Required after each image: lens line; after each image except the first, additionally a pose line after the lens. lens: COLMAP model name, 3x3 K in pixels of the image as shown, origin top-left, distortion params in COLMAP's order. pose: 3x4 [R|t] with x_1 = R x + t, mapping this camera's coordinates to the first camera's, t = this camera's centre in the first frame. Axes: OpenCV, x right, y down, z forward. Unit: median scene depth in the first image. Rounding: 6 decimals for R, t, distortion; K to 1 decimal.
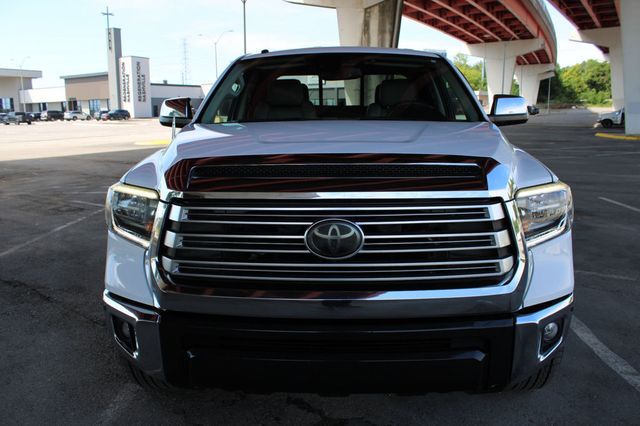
lens RADIAL K [[536.0, 0, 320.0], [0, 536.0, 213.0], [0, 0, 1]] dist [-0.178480, 0.164608]
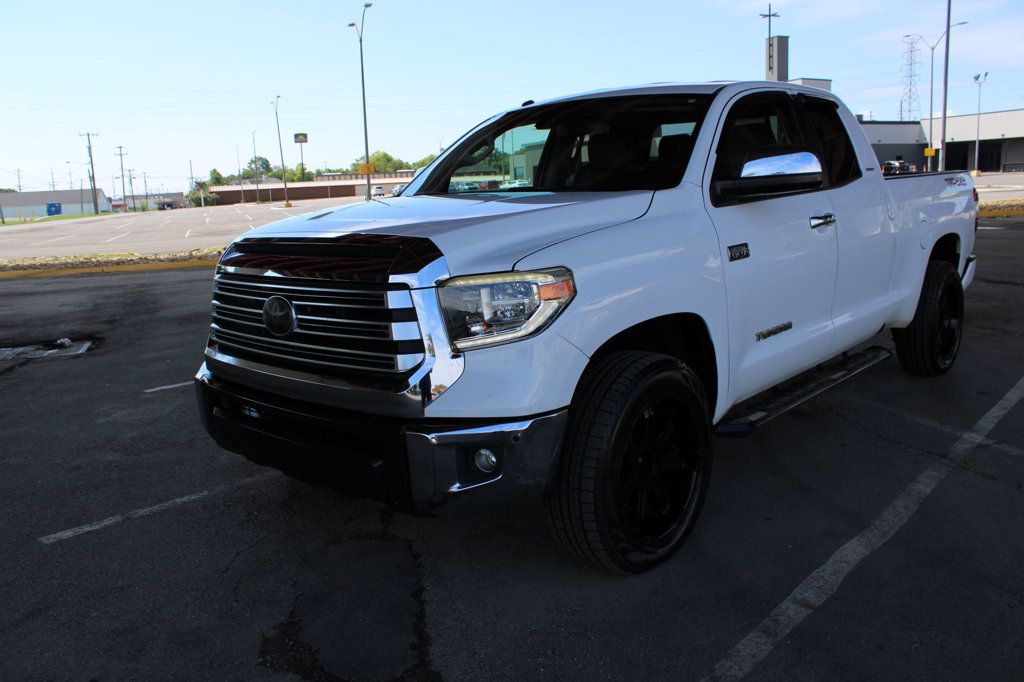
lens RADIAL K [[857.7, 0, 512.0], [0, 857.7, 341.0], [0, 0, 1]] dist [-0.178480, 0.164608]
pose [[0.771874, 0.094305, -0.628743, 1.013403], [-0.085009, 0.995366, 0.044933, -0.010455], [0.630067, 0.018766, 0.776314, 0.015043]]
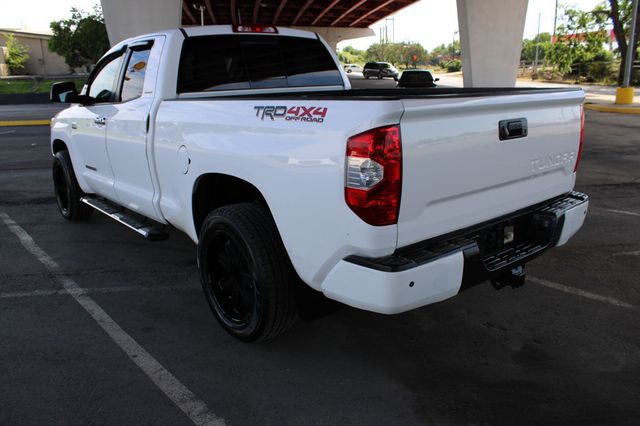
lens RADIAL K [[536.0, 0, 320.0], [0, 536.0, 213.0], [0, 0, 1]] dist [-0.178480, 0.164608]
pose [[-0.739132, 0.196193, -0.644354, 1.099988], [-0.091048, 0.918756, 0.384184, -0.678521], [0.667378, 0.342630, -0.661219, 3.385330]]
